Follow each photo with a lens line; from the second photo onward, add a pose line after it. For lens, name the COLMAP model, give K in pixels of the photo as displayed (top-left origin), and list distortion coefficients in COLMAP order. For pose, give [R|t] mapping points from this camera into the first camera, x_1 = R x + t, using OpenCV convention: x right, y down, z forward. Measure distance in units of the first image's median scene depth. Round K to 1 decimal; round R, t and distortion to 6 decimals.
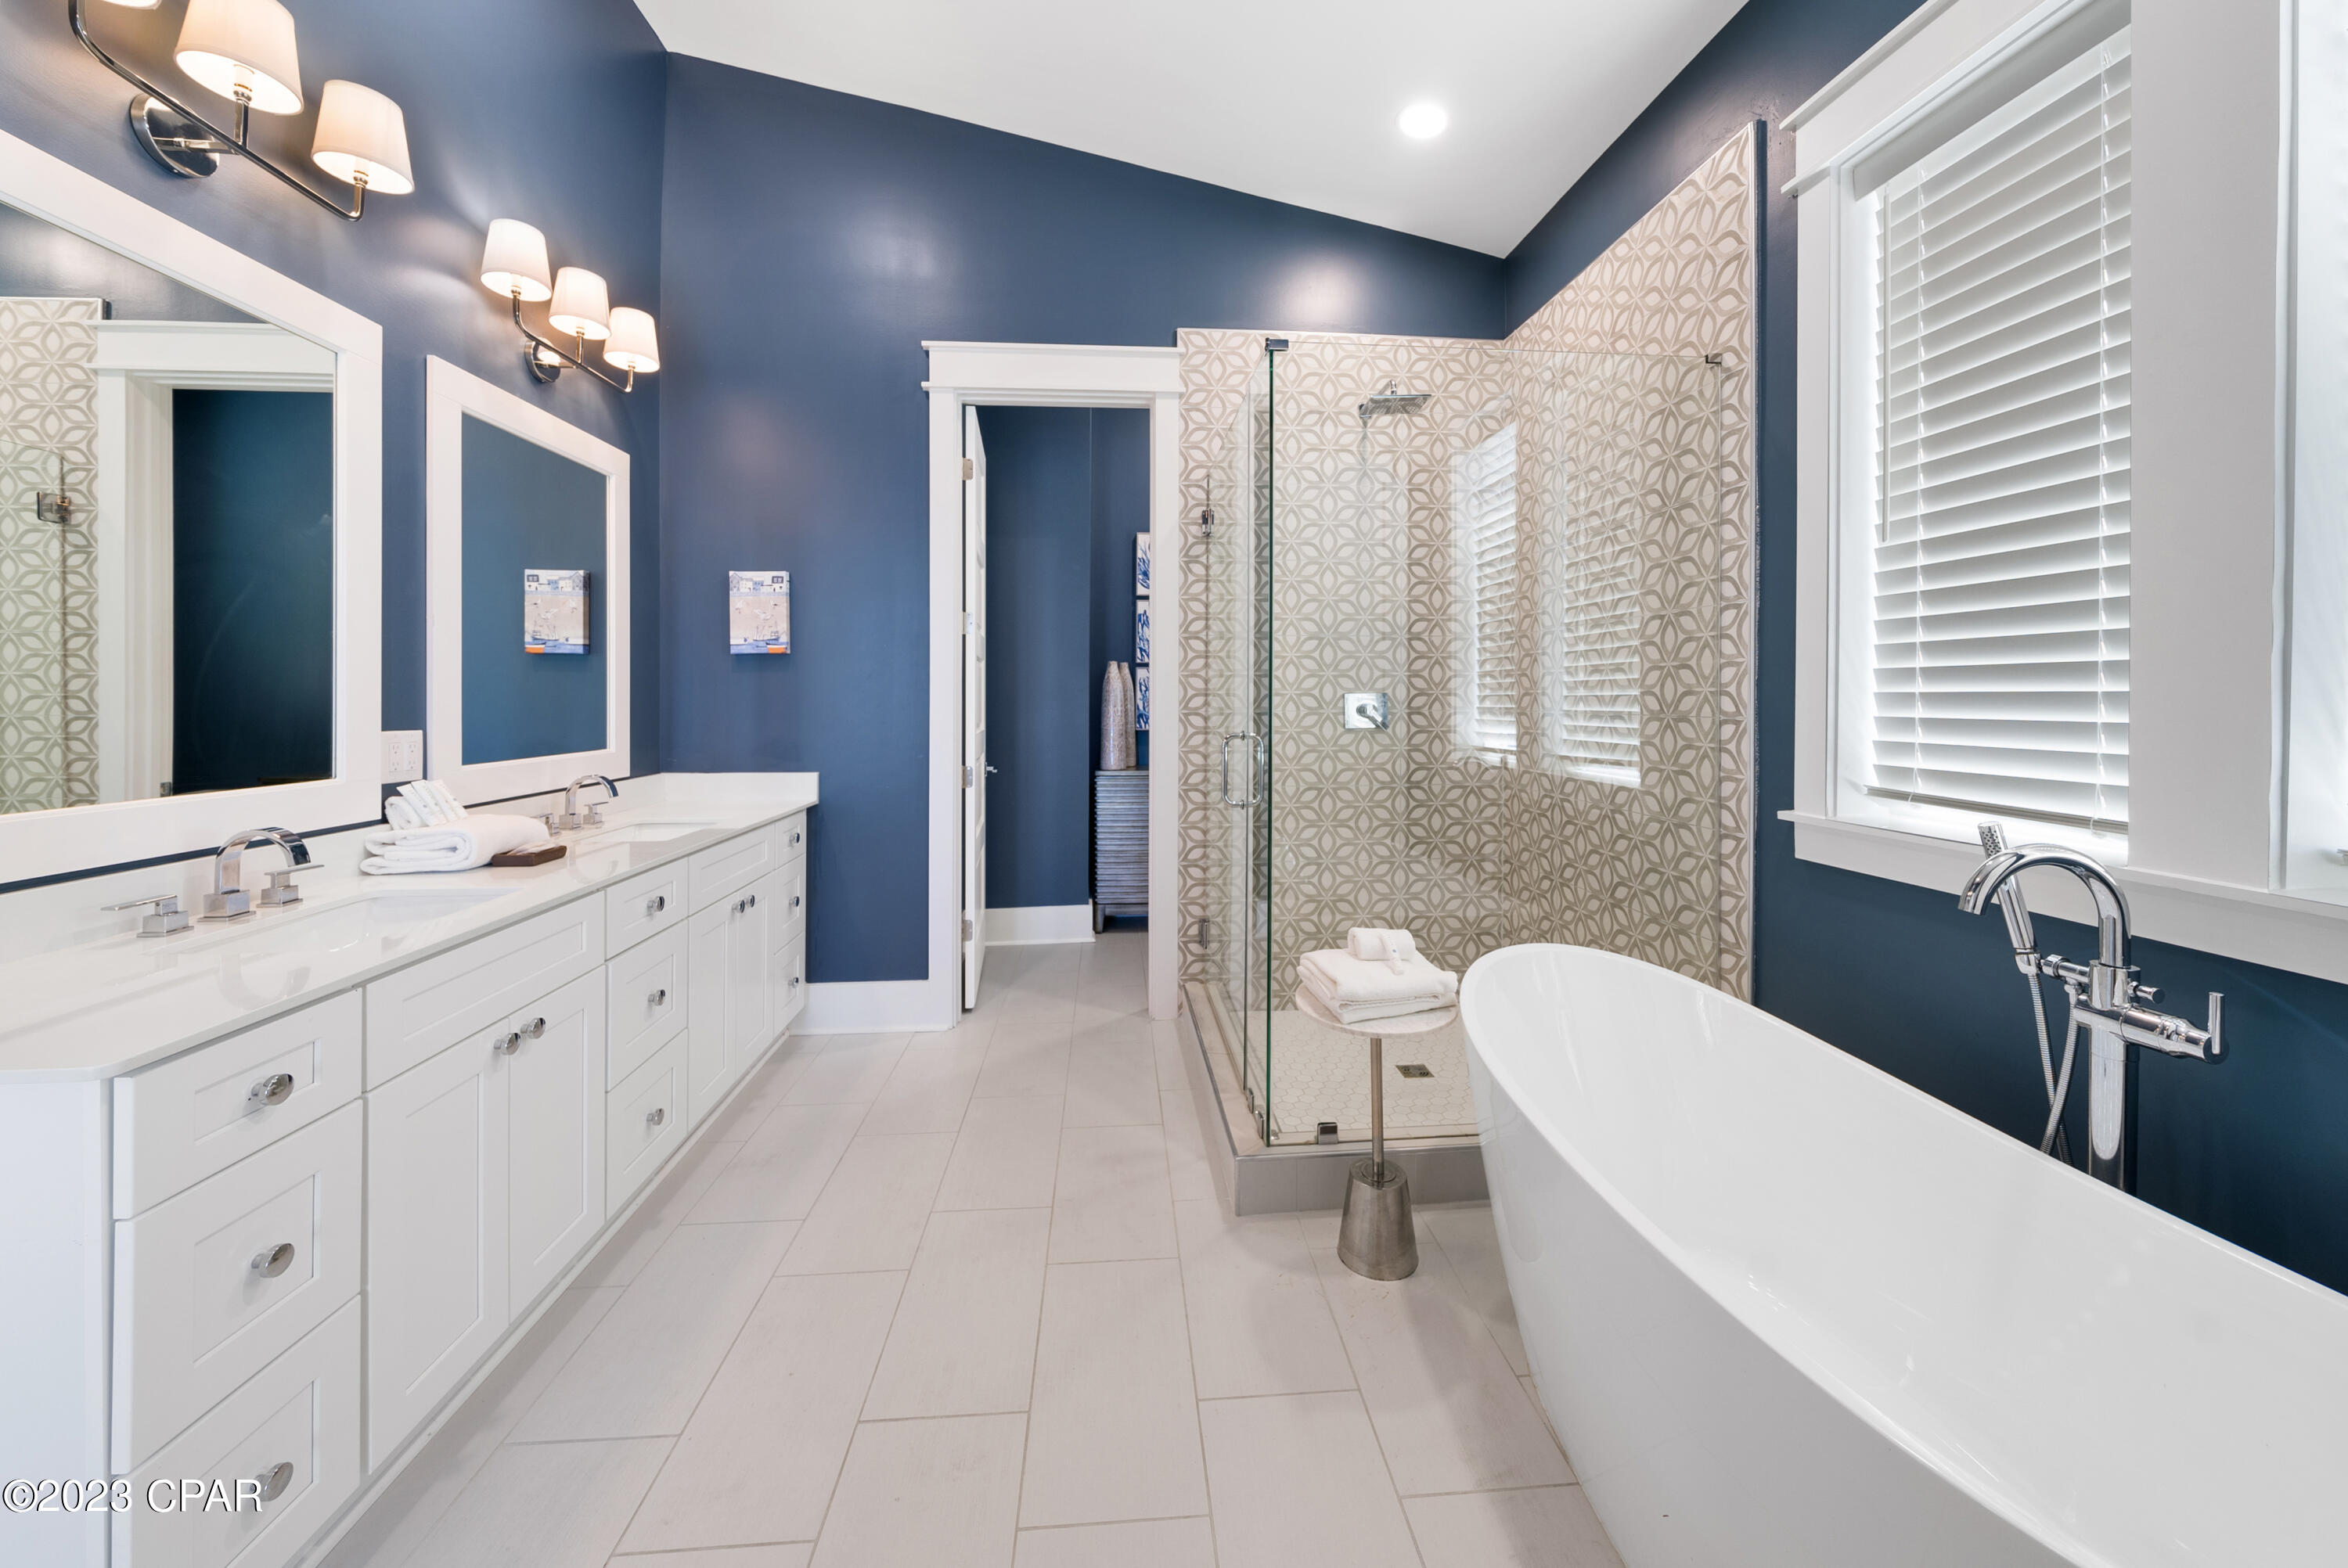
lens RADIAL K [[854.8, 0, 1173.4], [0, 854.8, 700.4], [0, 0, 1]] dist [-0.001805, -0.000279]
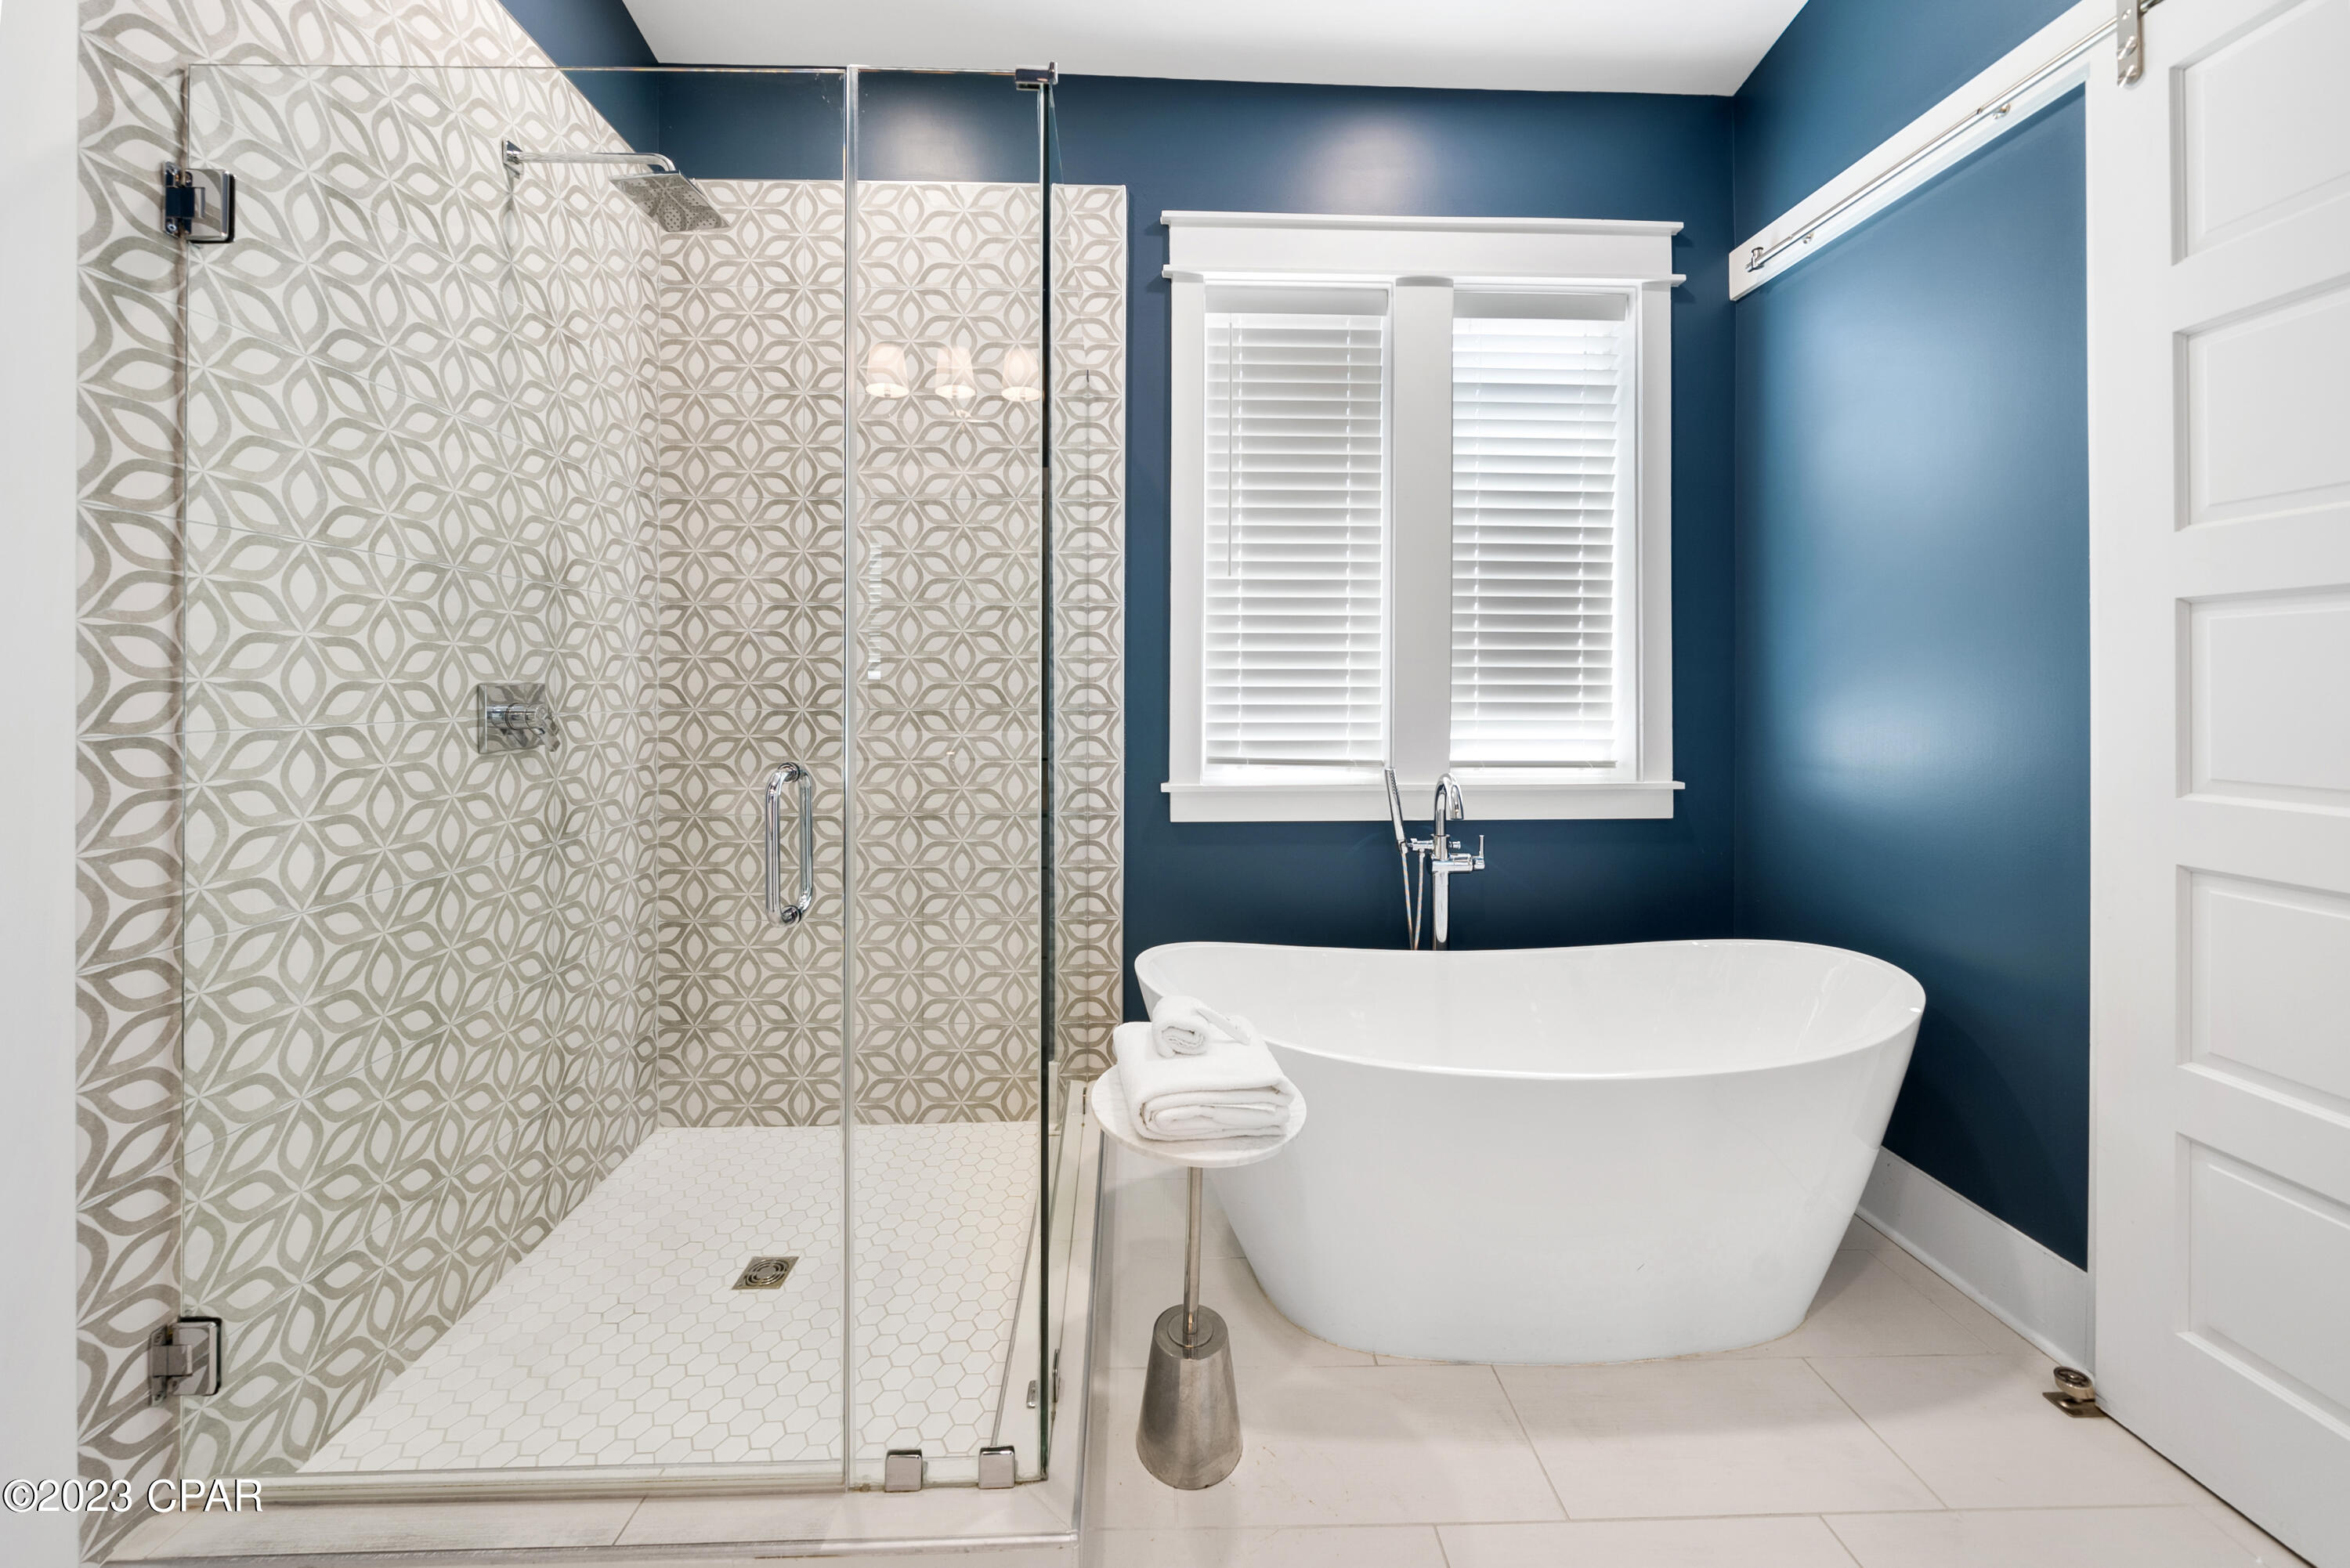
lens RADIAL K [[855.6, 0, 1165.6], [0, 855.6, 686.7], [0, 0, 1]] dist [-0.001805, -0.000279]
pose [[0.045406, -0.002569, 0.998965, -0.451569], [0.000142, 0.999997, 0.002565, -0.011595], [-0.998969, 0.000026, 0.045406, 0.874816]]
